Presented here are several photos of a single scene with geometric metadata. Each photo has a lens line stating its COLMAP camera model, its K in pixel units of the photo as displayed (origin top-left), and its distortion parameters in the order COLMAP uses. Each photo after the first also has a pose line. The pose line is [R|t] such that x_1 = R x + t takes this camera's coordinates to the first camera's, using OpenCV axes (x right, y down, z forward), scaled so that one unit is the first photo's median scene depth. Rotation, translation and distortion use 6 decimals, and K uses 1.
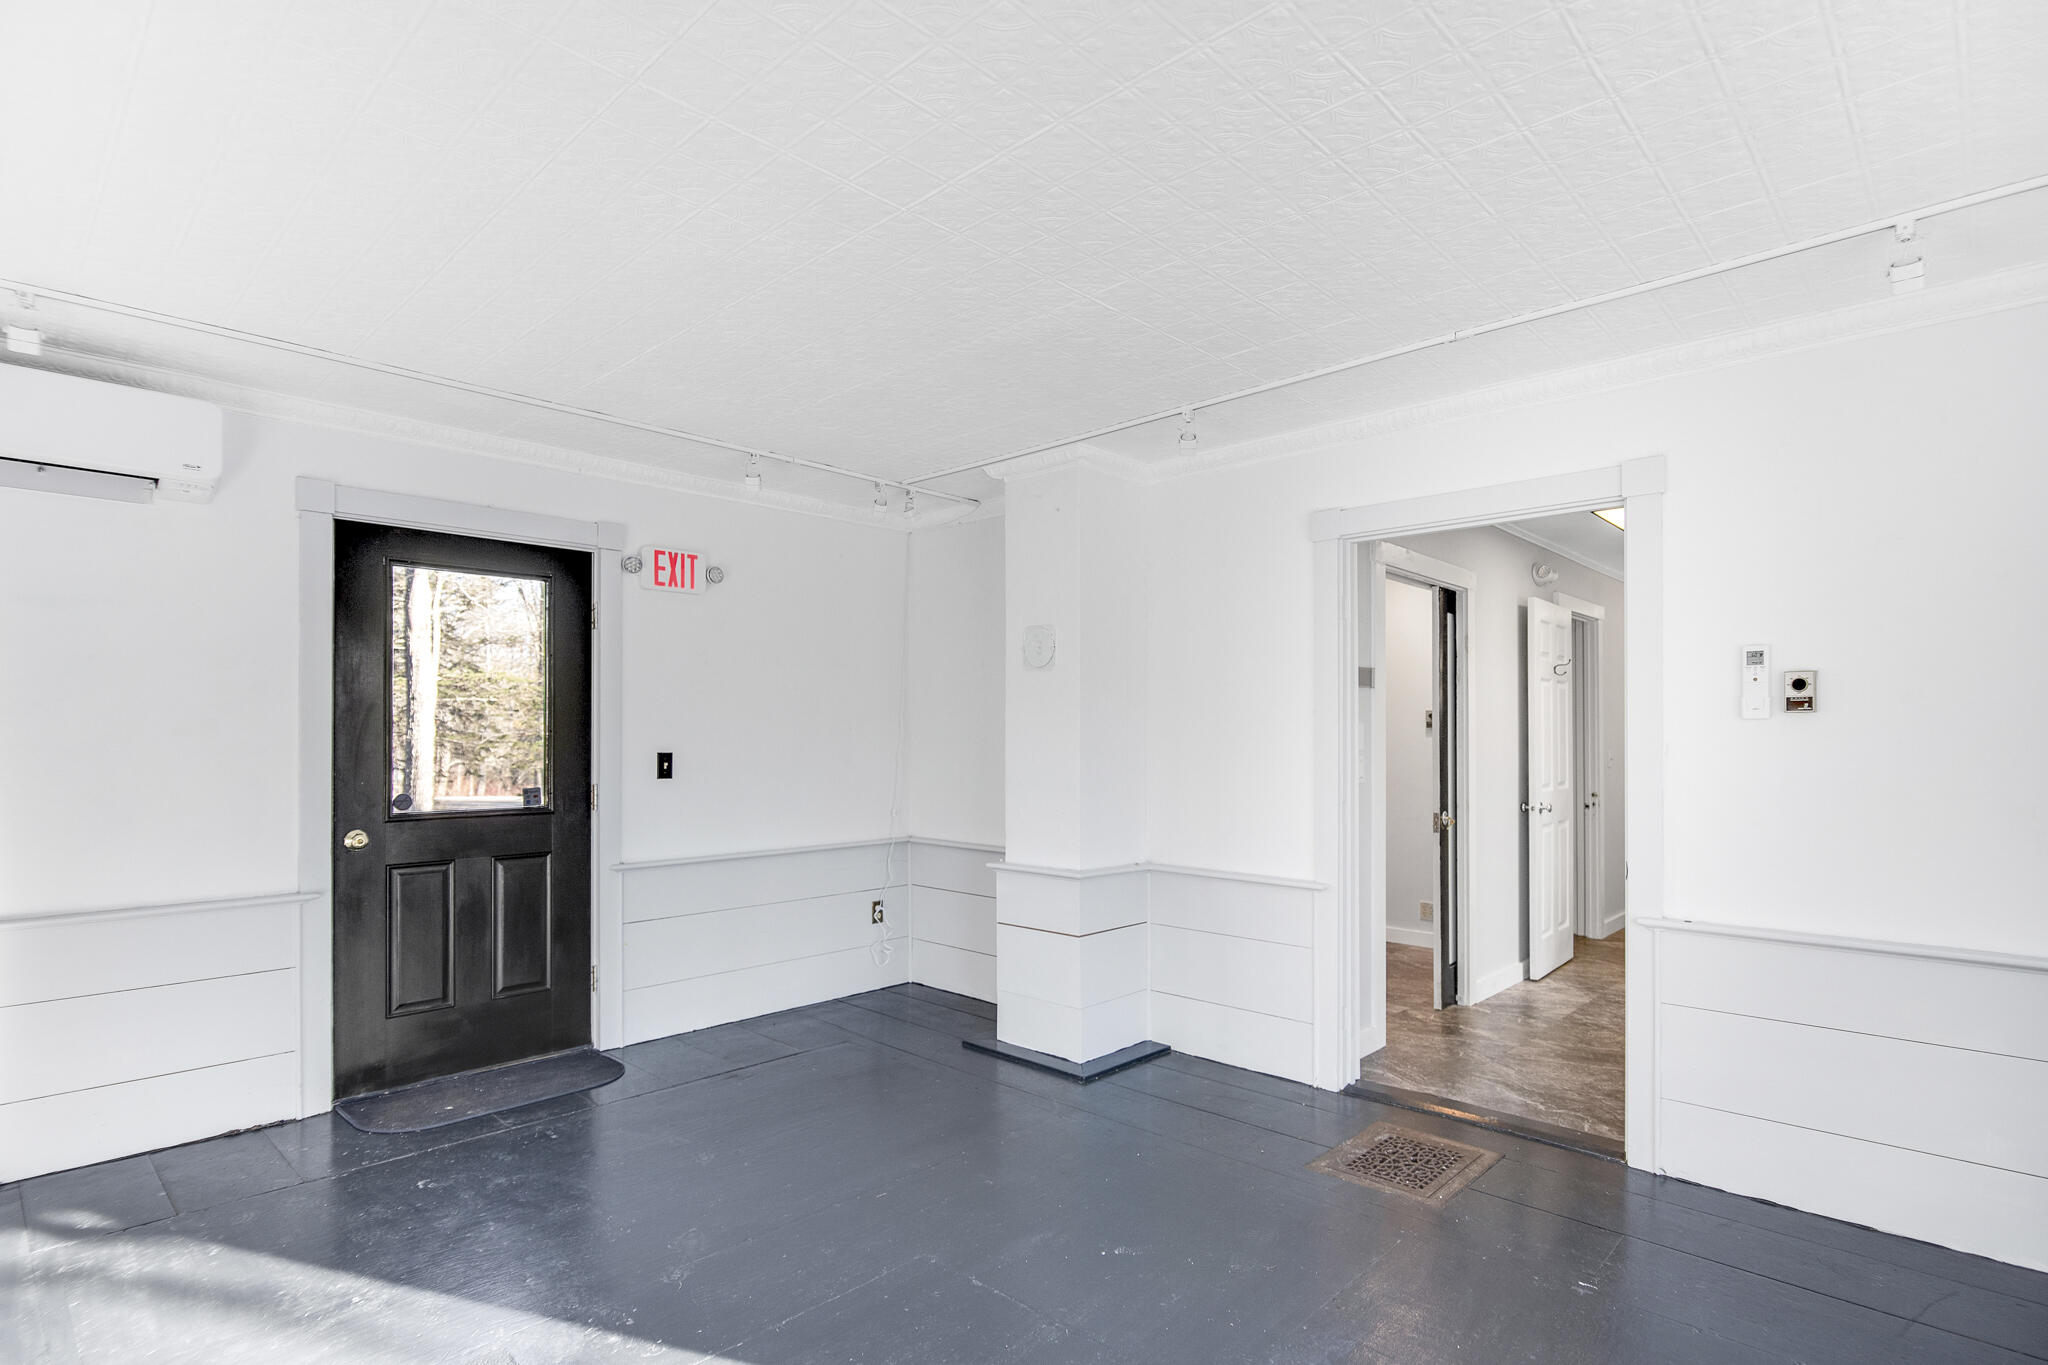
lens RADIAL K [[1010.0, 0, 1040.6], [0, 1010.0, 724.1], [0, 0, 1]] dist [-0.013024, -0.000931]
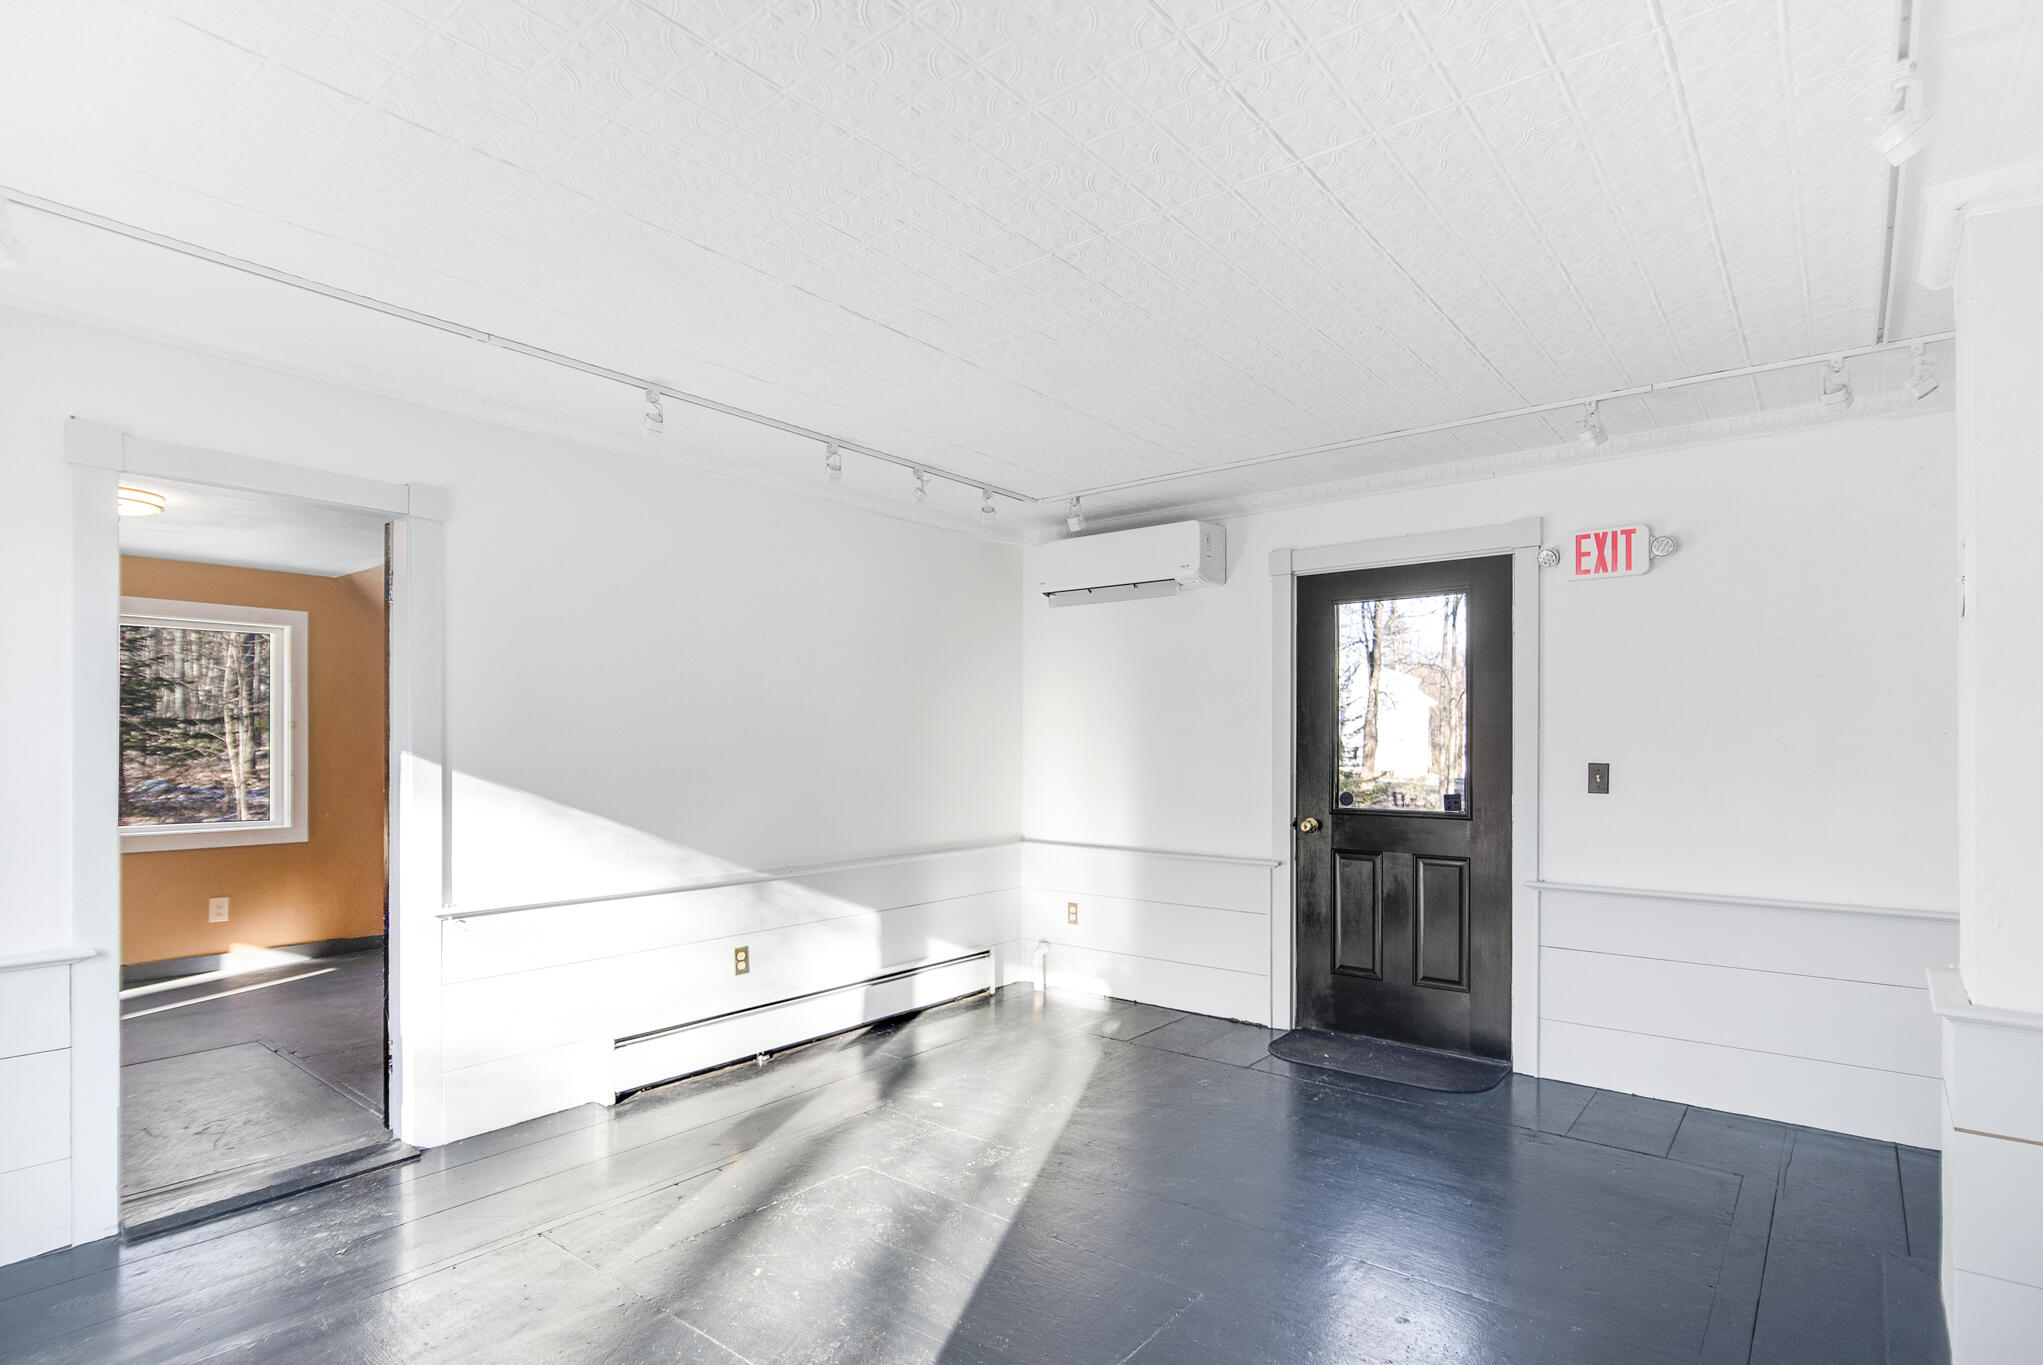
lens RADIAL K [[1007.5, 0, 1054.3], [0, 1007.5, 742.3], [0, 0, 1]] dist [-0.013024, -0.000931]
pose [[0.098520, 0.000974, -0.995135, 0.491225], [0.011723, 0.999929, 0.002139, 0.002785], [0.995066, -0.011877, 0.098502, 0.488520]]
